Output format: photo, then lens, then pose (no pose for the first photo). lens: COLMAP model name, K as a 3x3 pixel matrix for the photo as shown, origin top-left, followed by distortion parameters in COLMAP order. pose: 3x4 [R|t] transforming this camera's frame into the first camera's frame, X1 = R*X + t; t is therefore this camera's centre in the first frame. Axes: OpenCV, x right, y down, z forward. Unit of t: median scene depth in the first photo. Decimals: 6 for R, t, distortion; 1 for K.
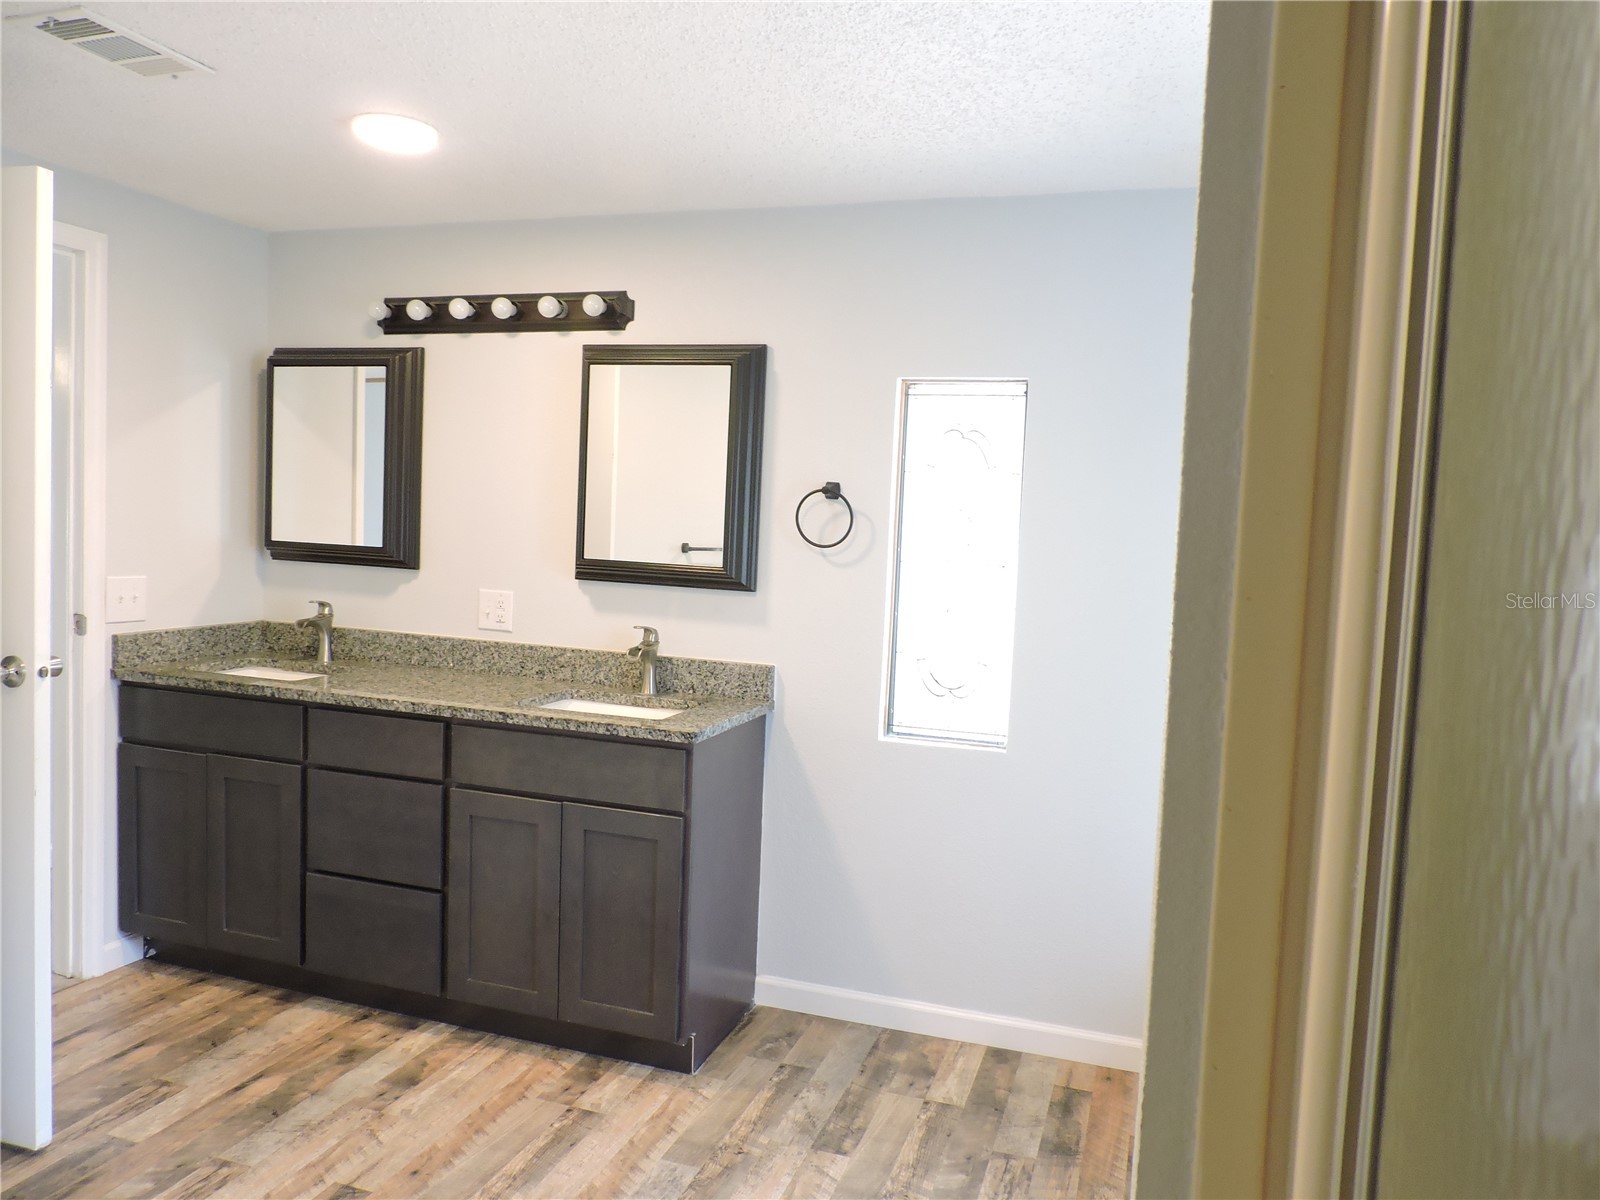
lens RADIAL K [[1161.3, 0, 803.1], [0, 1161.3, 601.6], [0, 0, 1]] dist [0.000922, -0.002664]
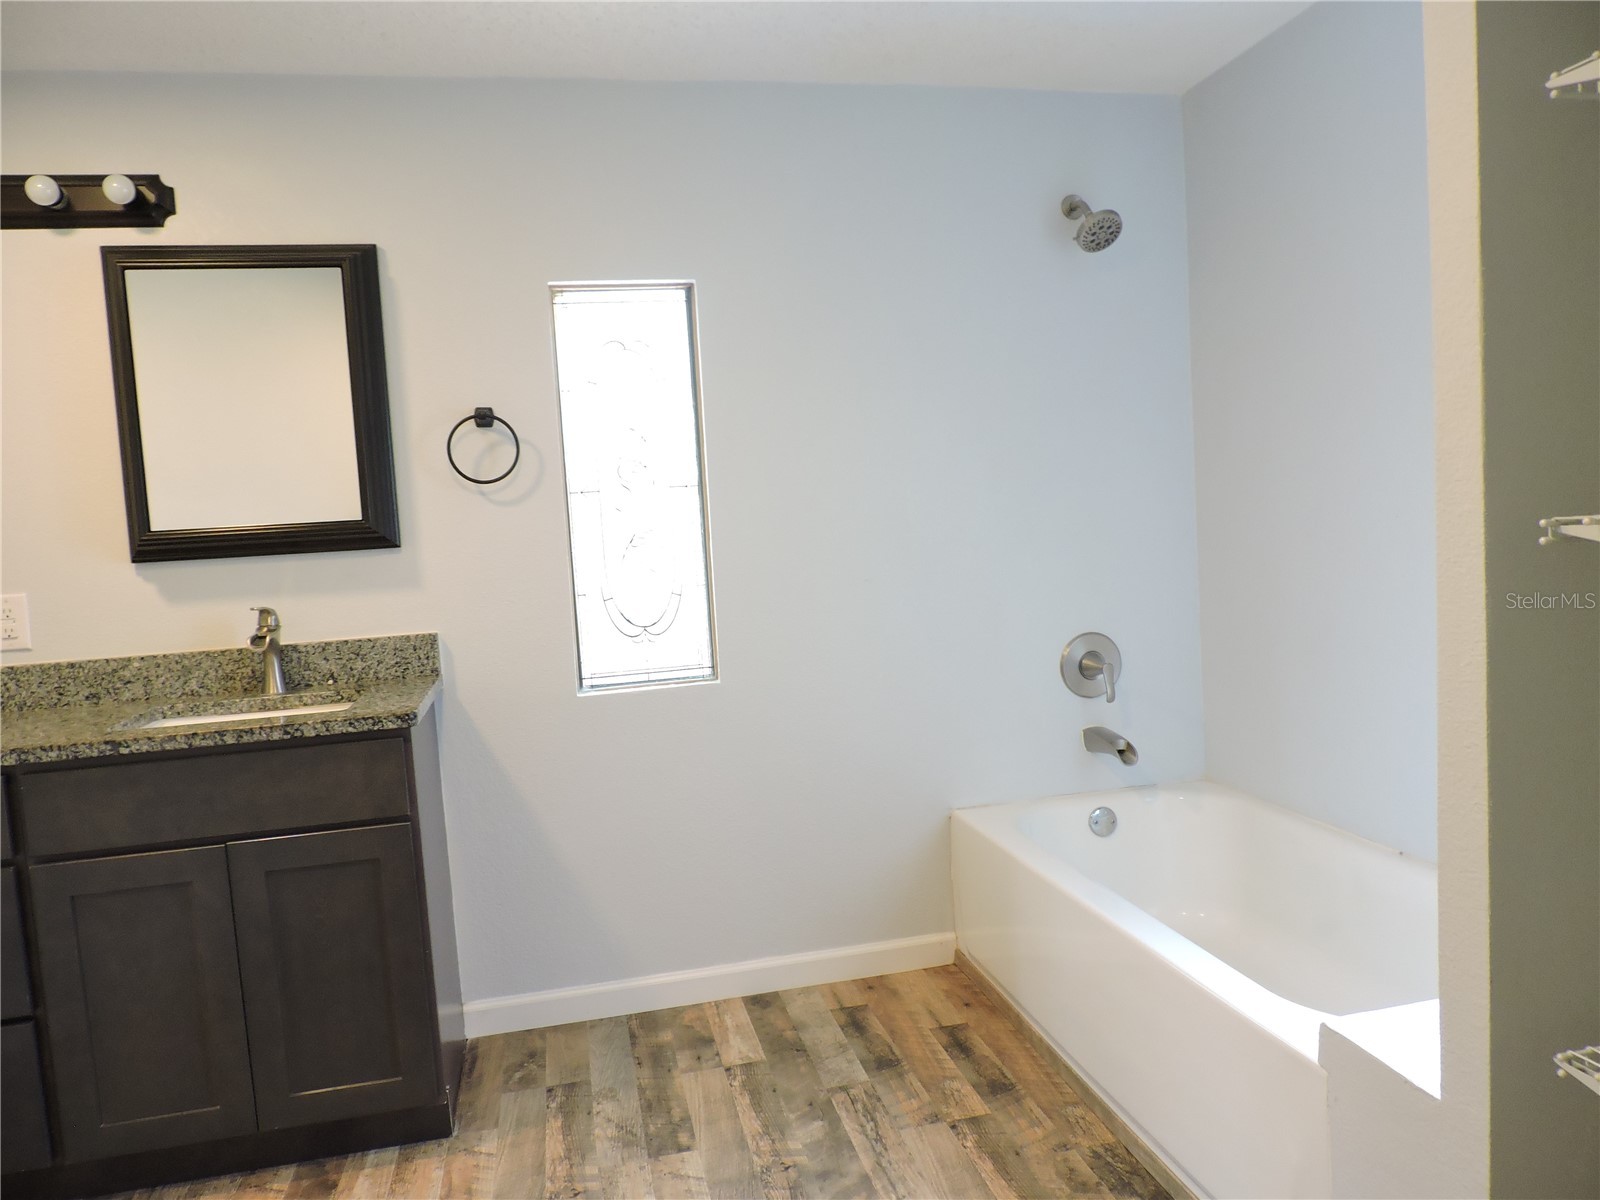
lens RADIAL K [[1161.3, 0, 799.5], [0, 1161.3, 600.4], [0, 0, 1]] dist [0.000922, -0.002664]
pose [[0.854939, -0.135280, 0.500778, -0.231049], [0.135024, 0.990153, 0.036964, 0.038858], [-0.500847, 0.036015, 0.864786, 0.159082]]
